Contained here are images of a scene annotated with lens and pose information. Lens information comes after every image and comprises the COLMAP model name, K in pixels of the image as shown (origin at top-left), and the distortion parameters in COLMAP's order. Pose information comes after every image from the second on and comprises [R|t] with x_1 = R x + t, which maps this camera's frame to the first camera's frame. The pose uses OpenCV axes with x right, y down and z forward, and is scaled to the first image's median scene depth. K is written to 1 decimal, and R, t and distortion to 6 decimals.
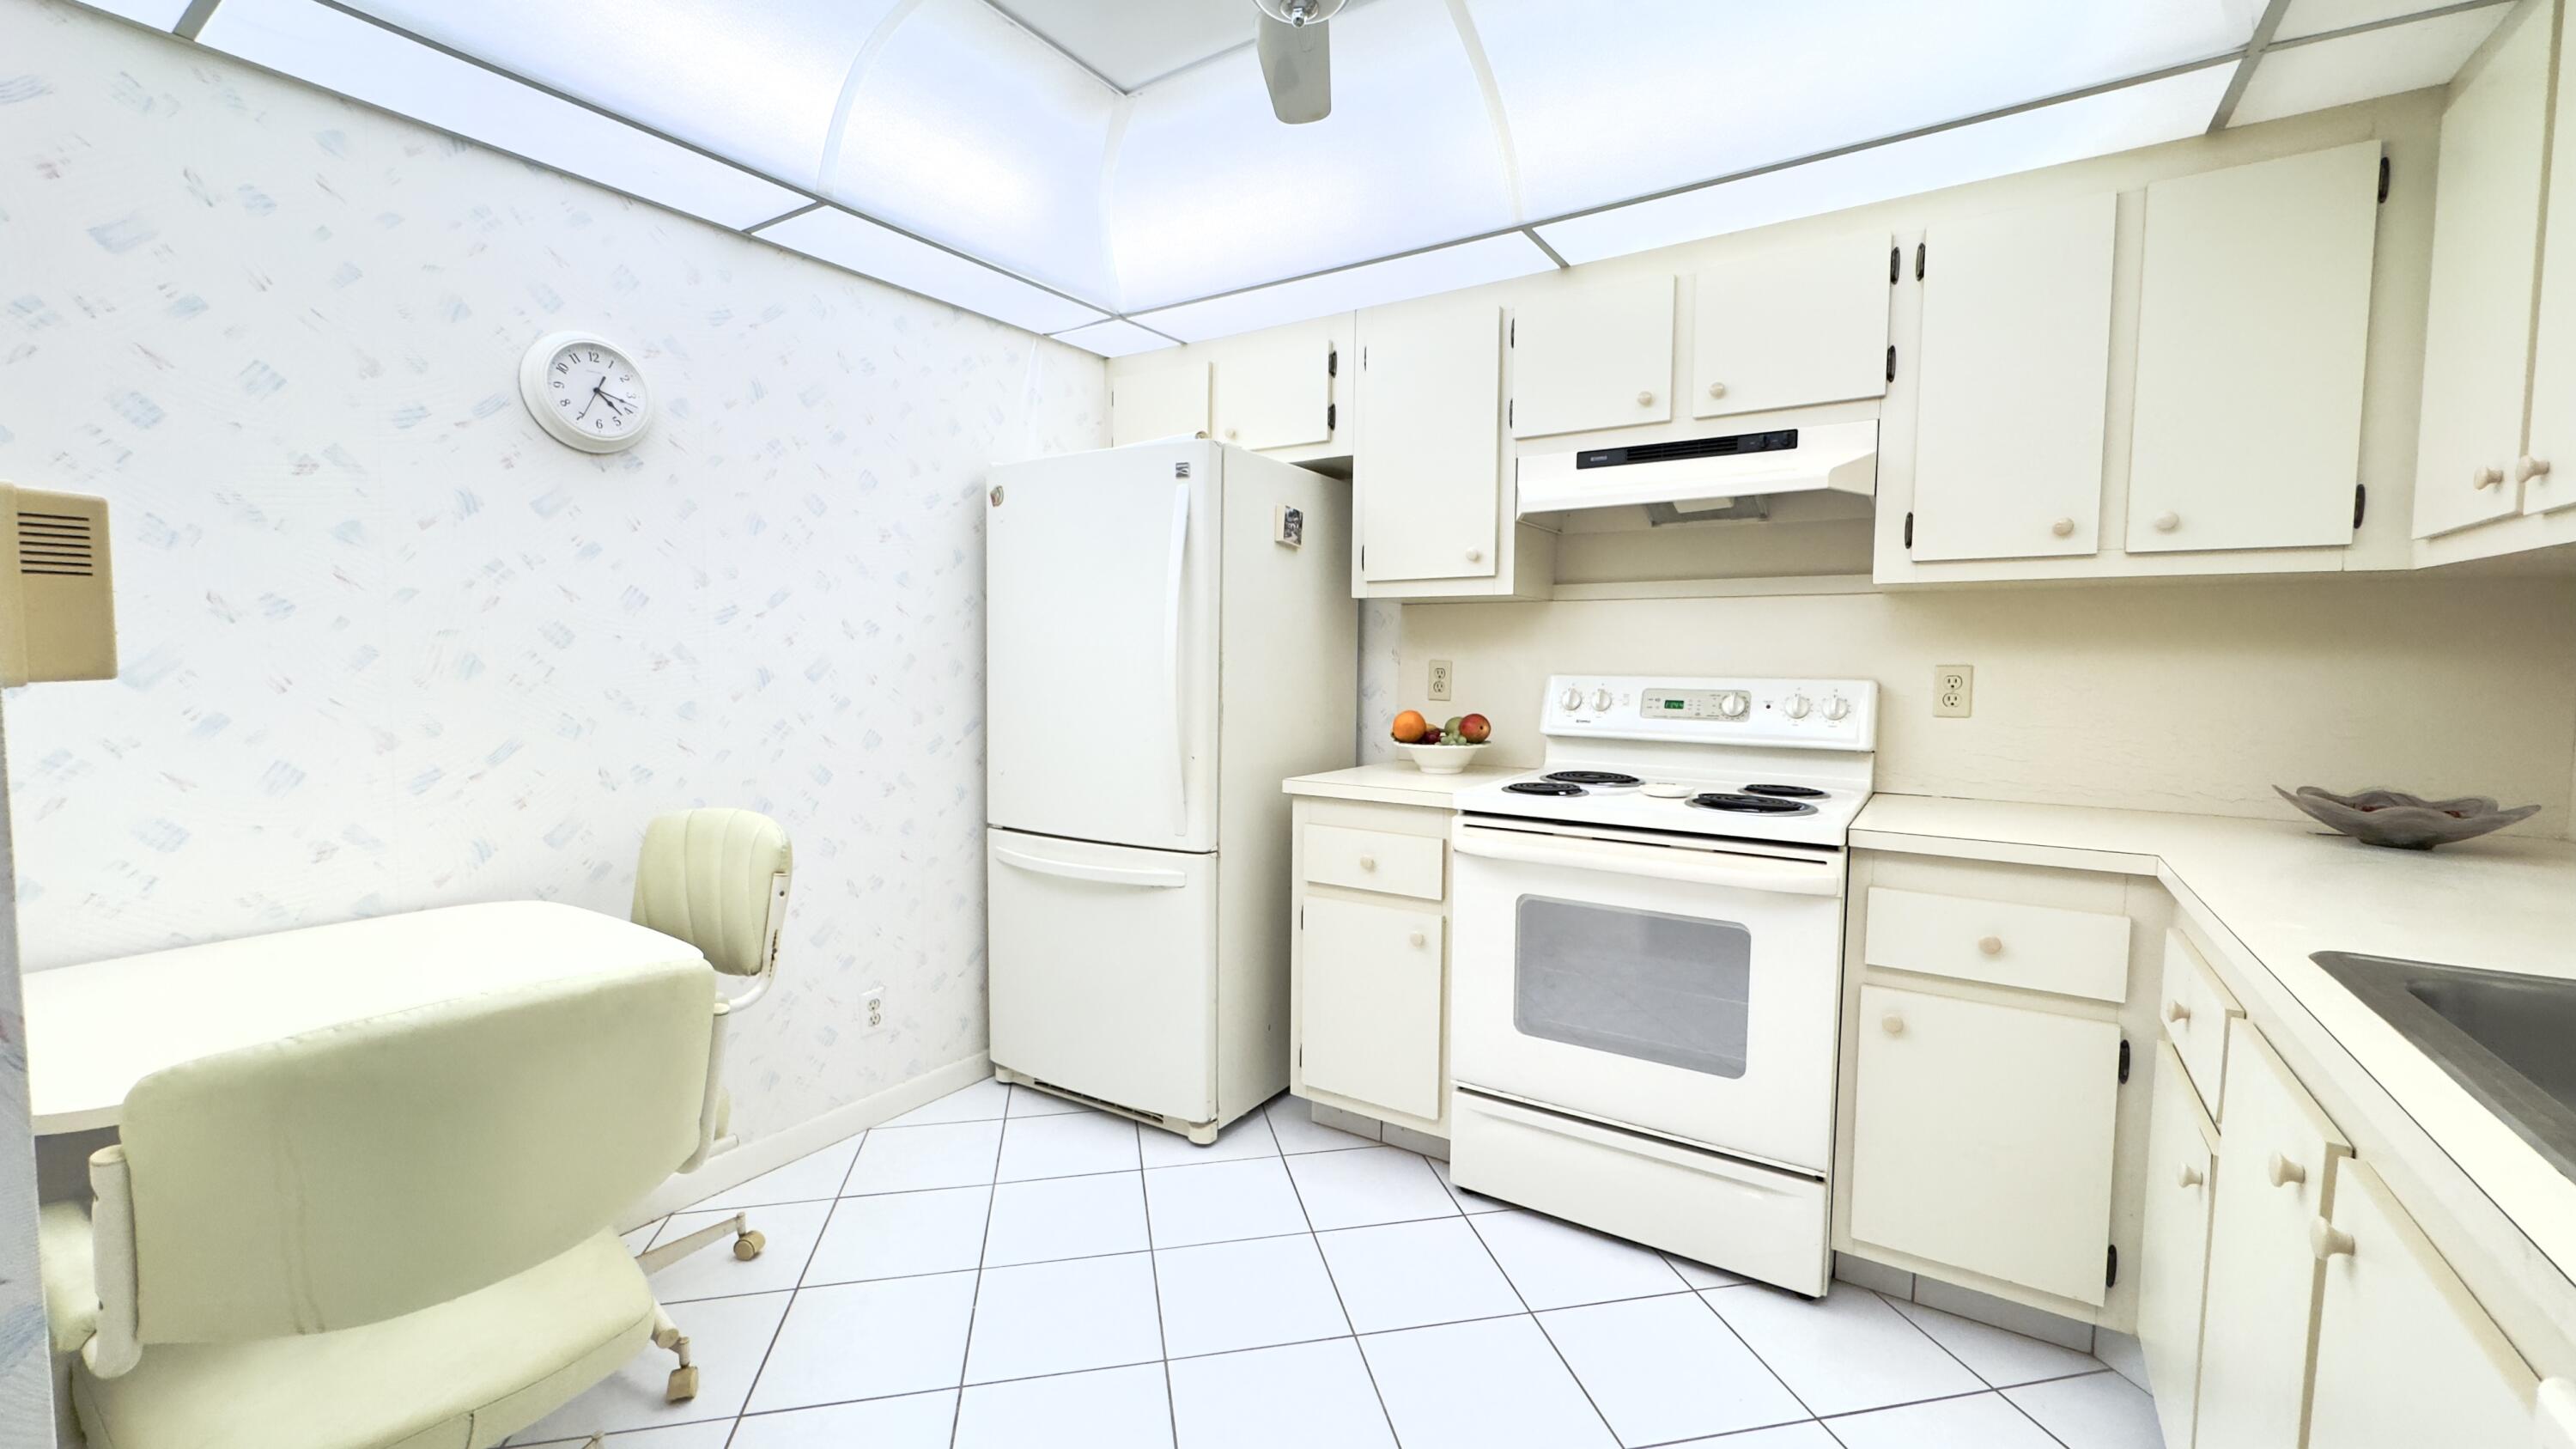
lens RADIAL K [[1034.6, 0, 1284.5], [0, 1034.6, 722.8], [0, 0, 1]] dist [-0.002978, -0.000181]
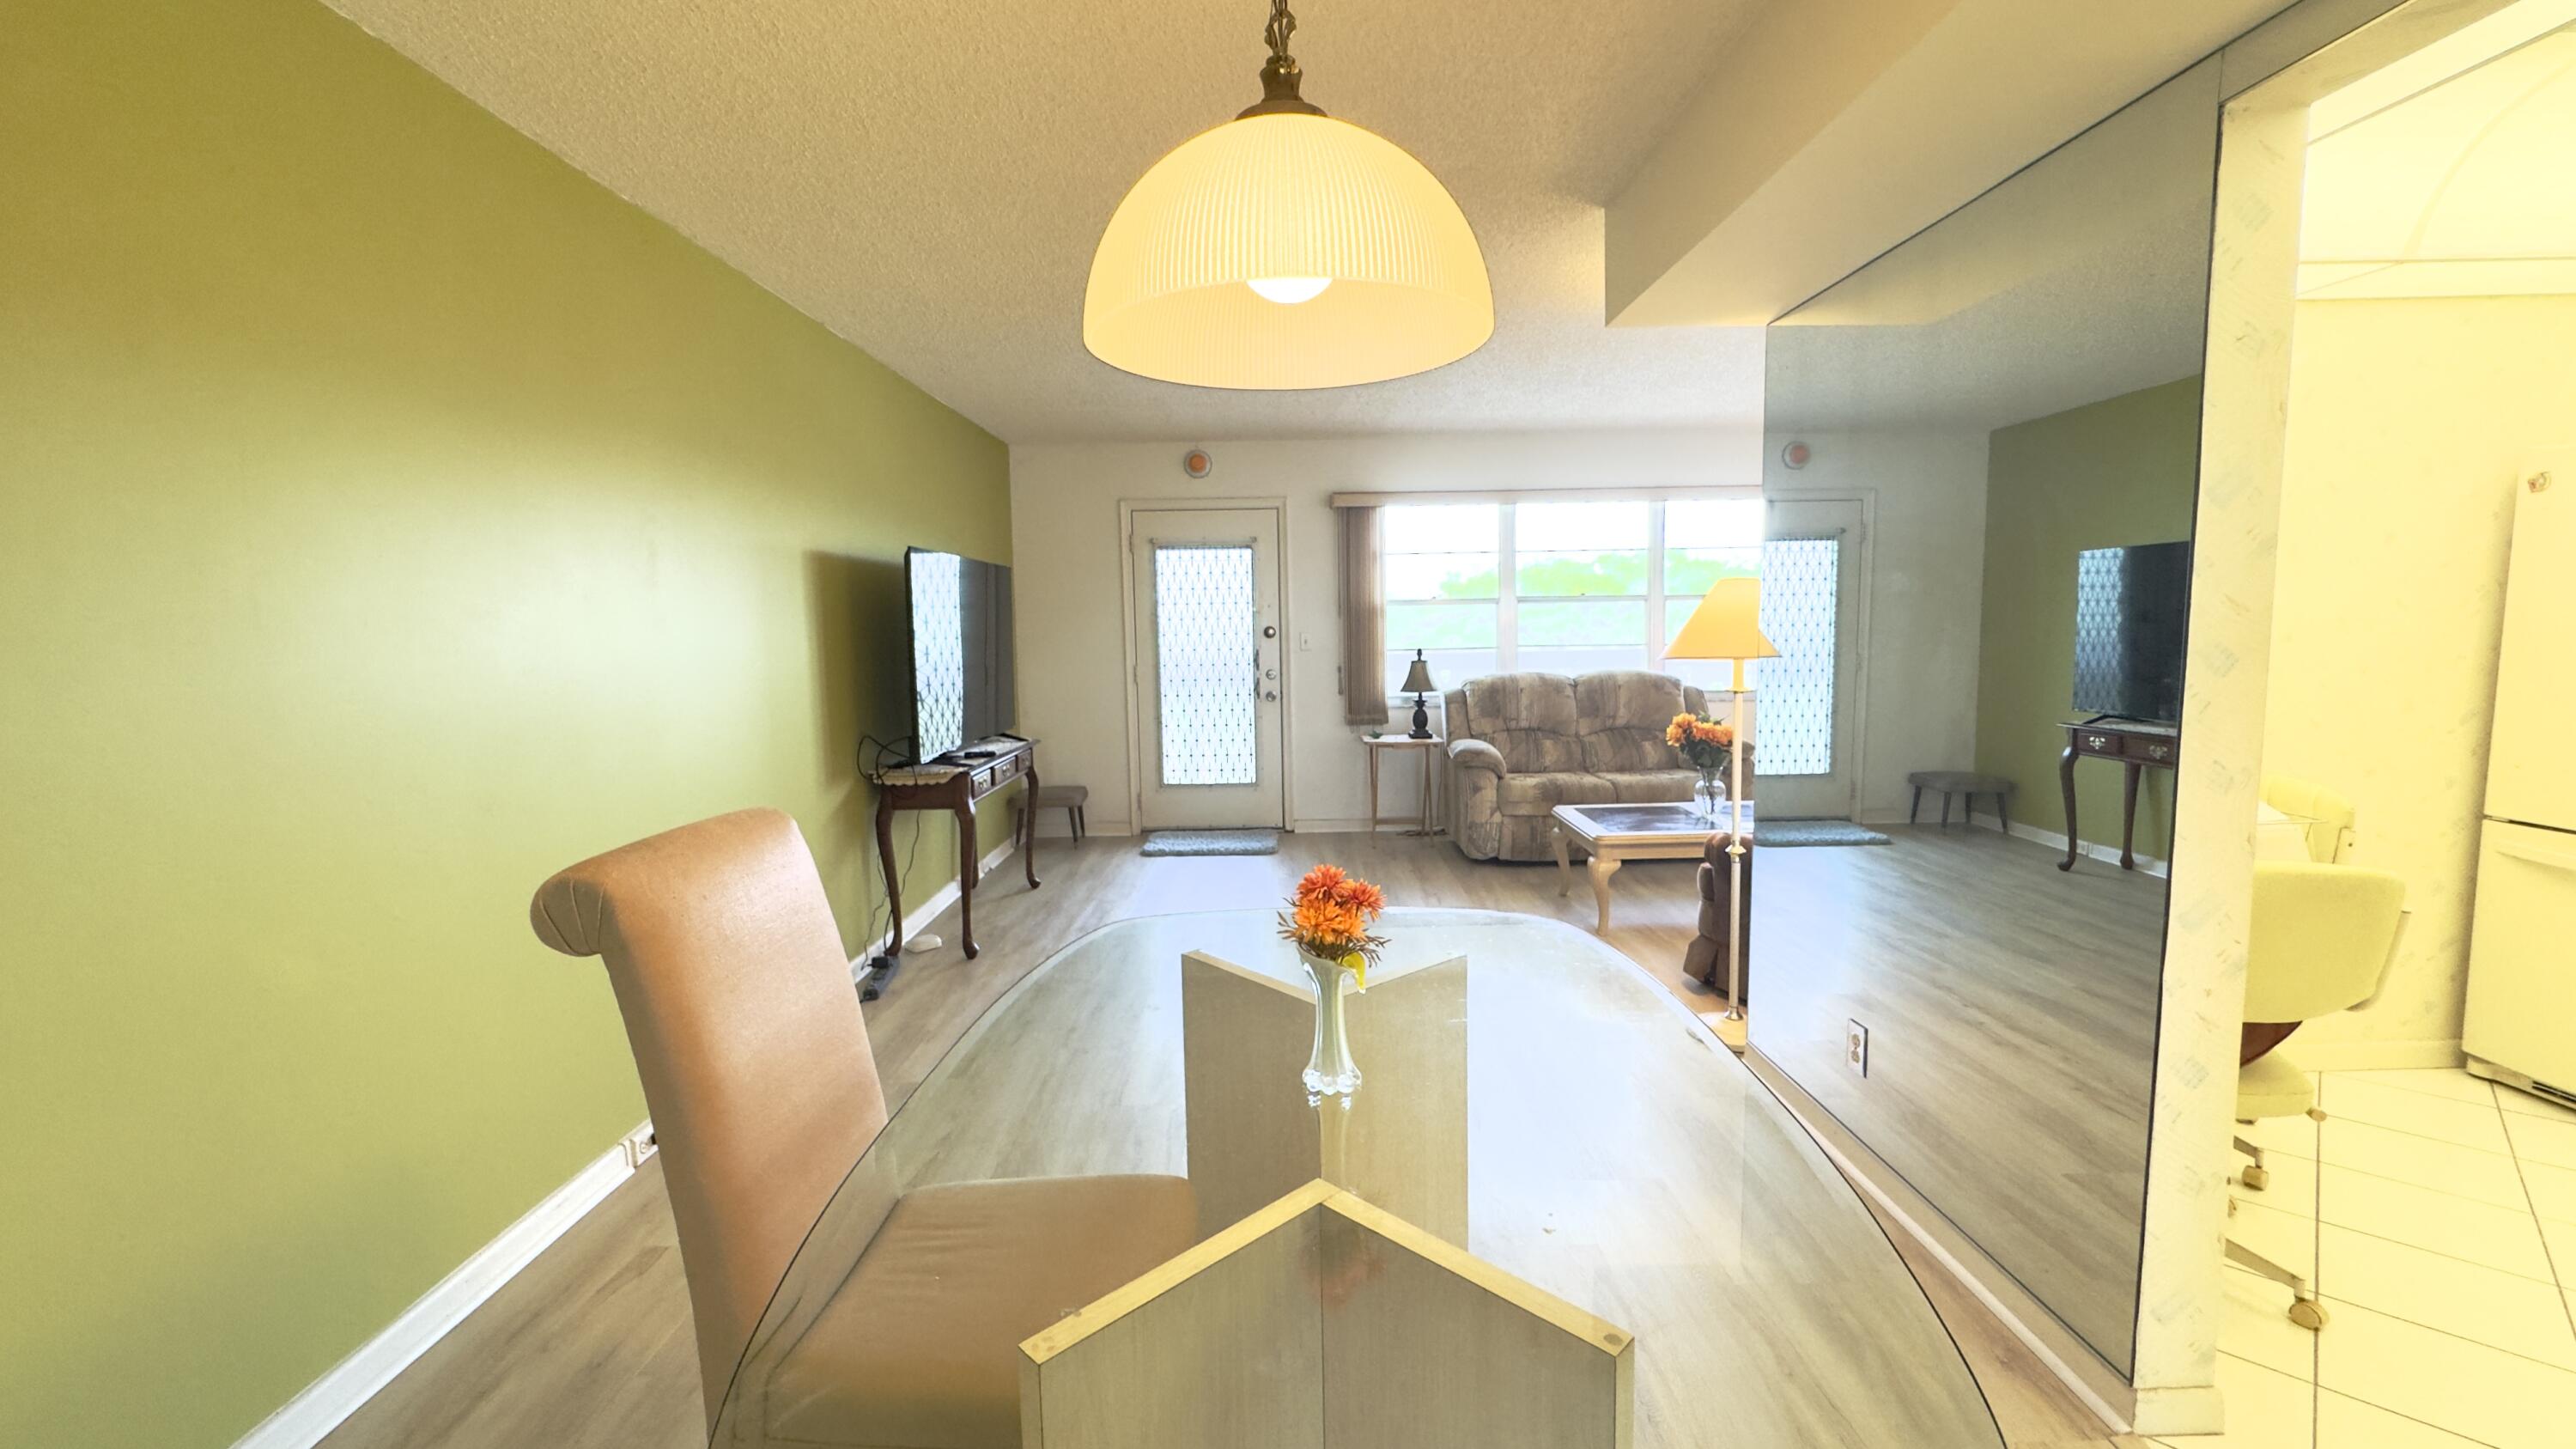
lens RADIAL K [[1034.6, 0, 1297.9], [0, 1034.6, 724.9], [0, 0, 1]] dist [-0.002978, -0.000181]
pose [[0.566139, 0.063867, -0.821832, -0.149589], [-0.029566, 0.997926, 0.057185, -0.014315], [0.823779, -0.008077, 0.566853, -0.596690]]
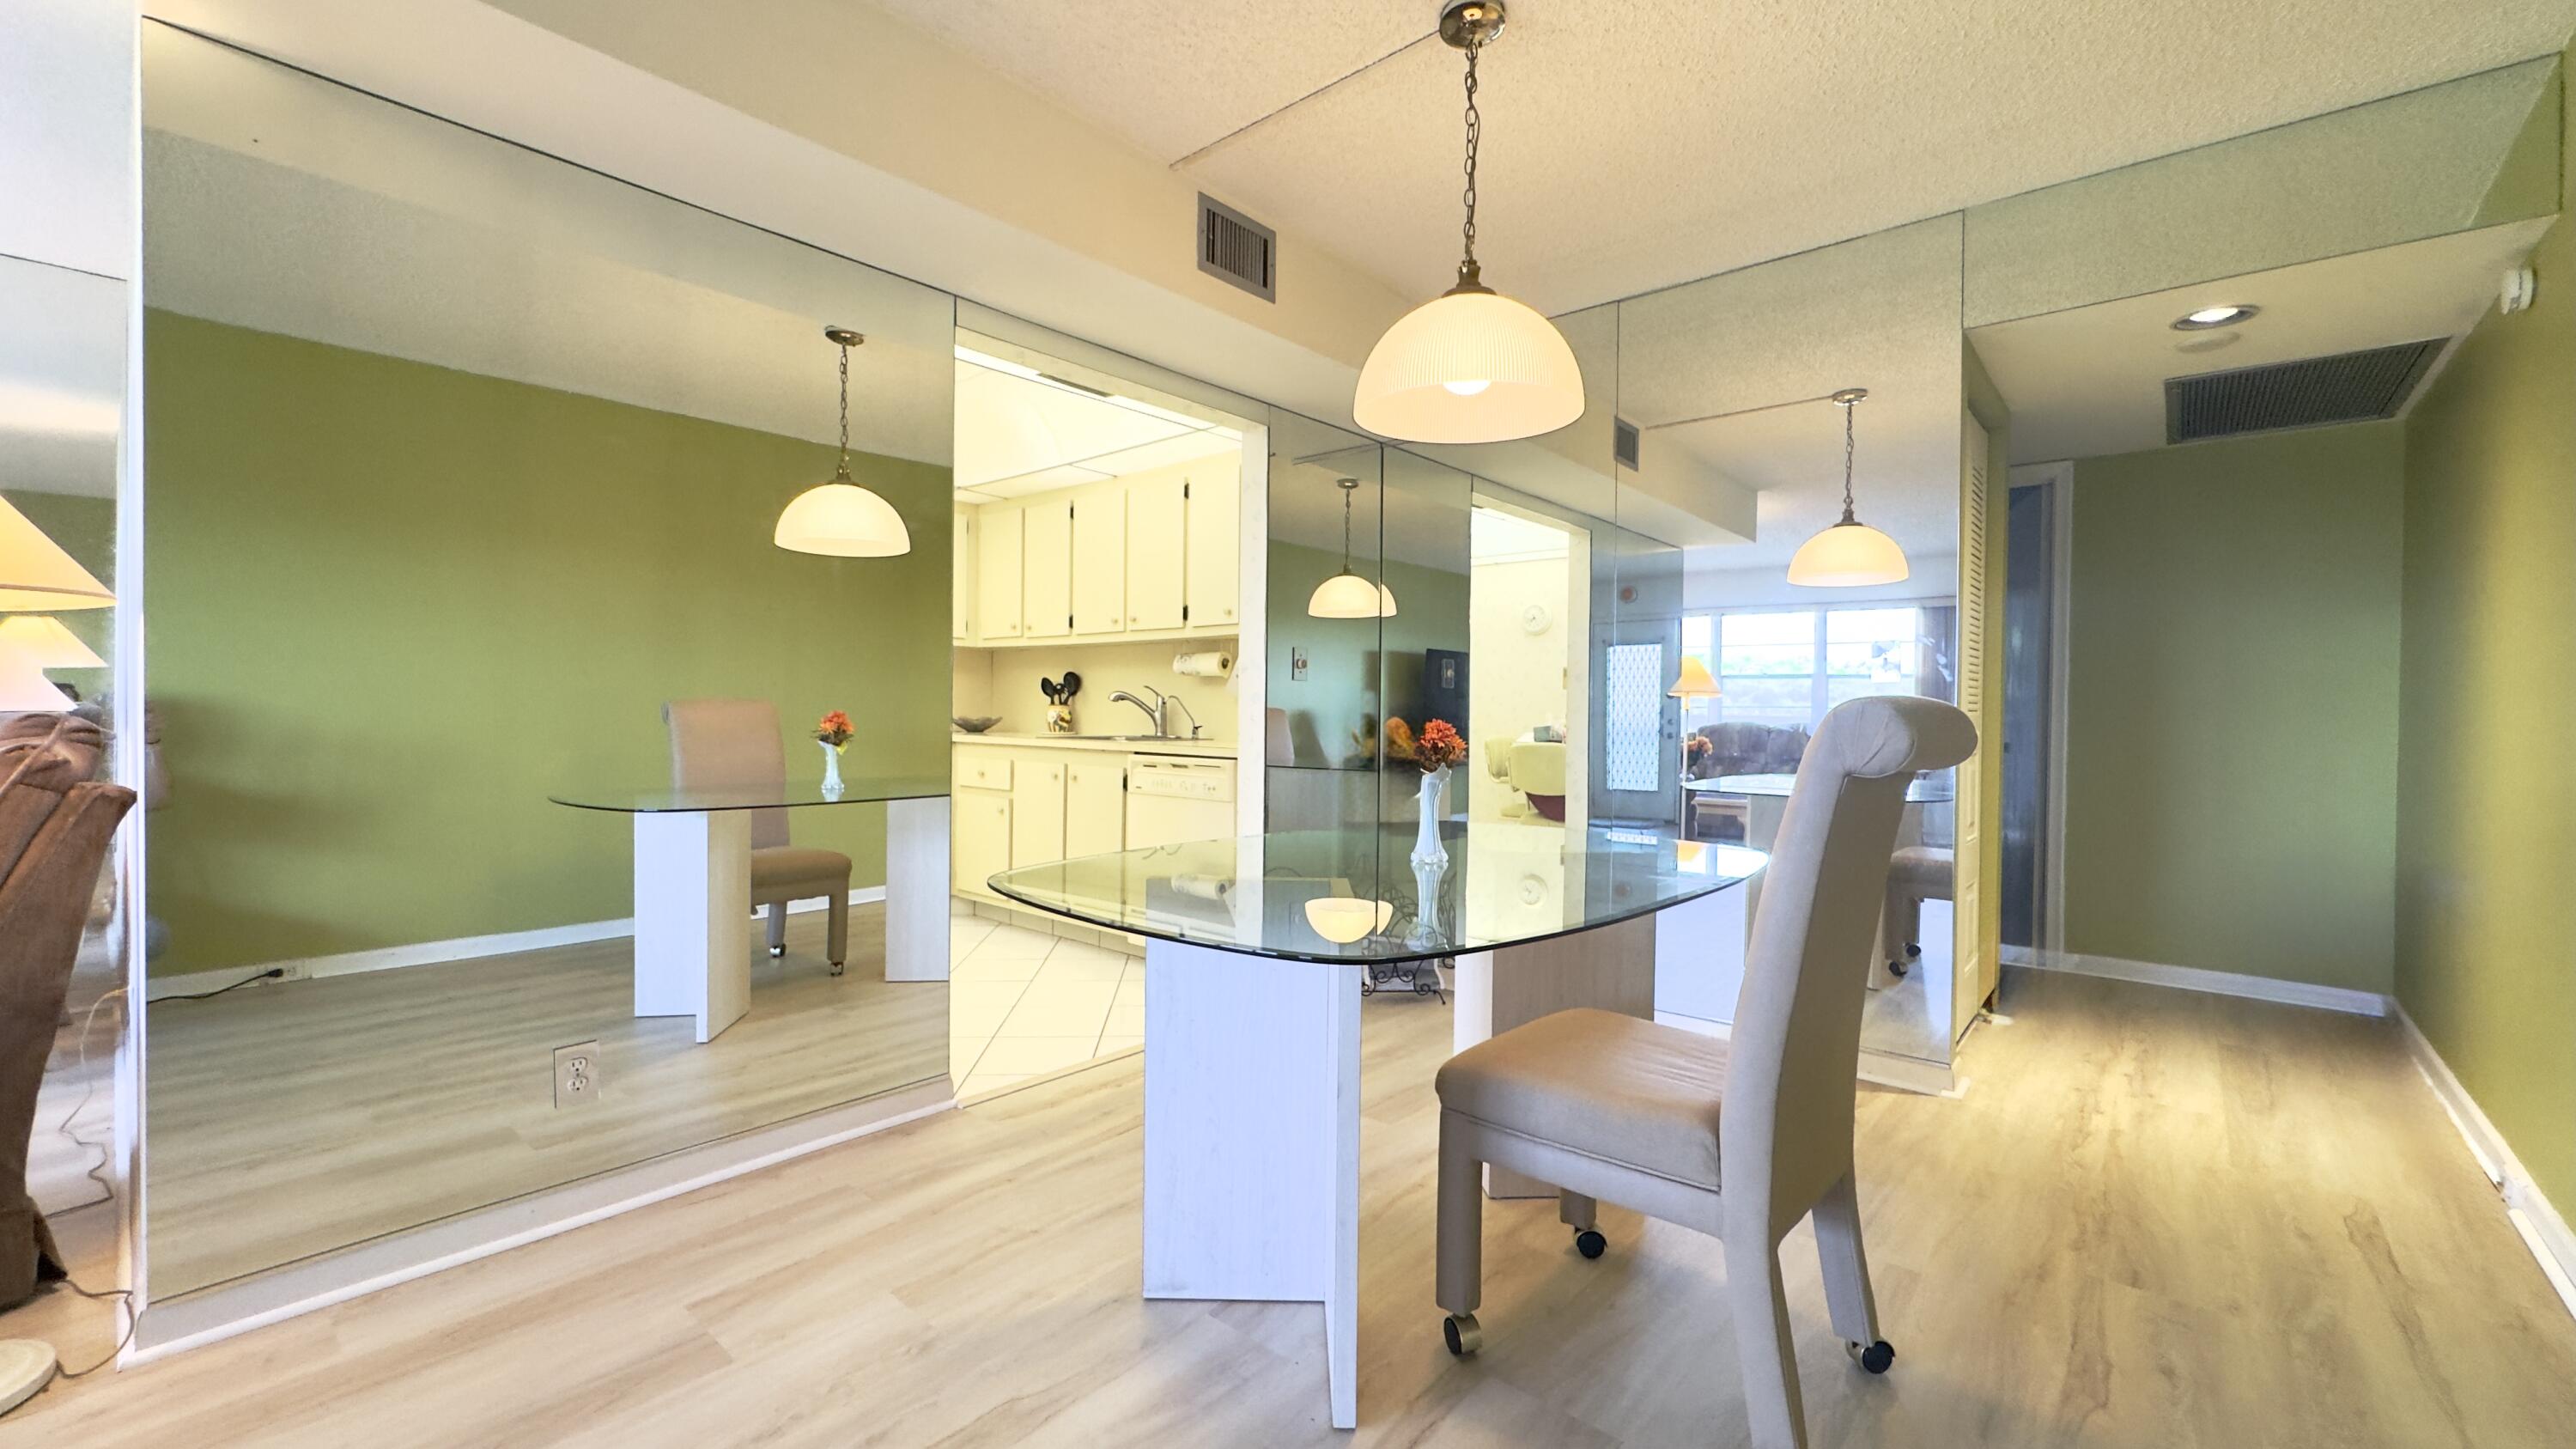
lens RADIAL K [[1034.6, 0, 1283.0], [0, 1034.6, 720.1], [0, 0, 1]] dist [-0.002978, -0.000181]
pose [[0.134123, -0.016700, 0.990824, -1.427401], [0.052619, 0.998567, 0.009708, 0.071653], [-0.989567, 0.050834, 0.134810, -0.280628]]
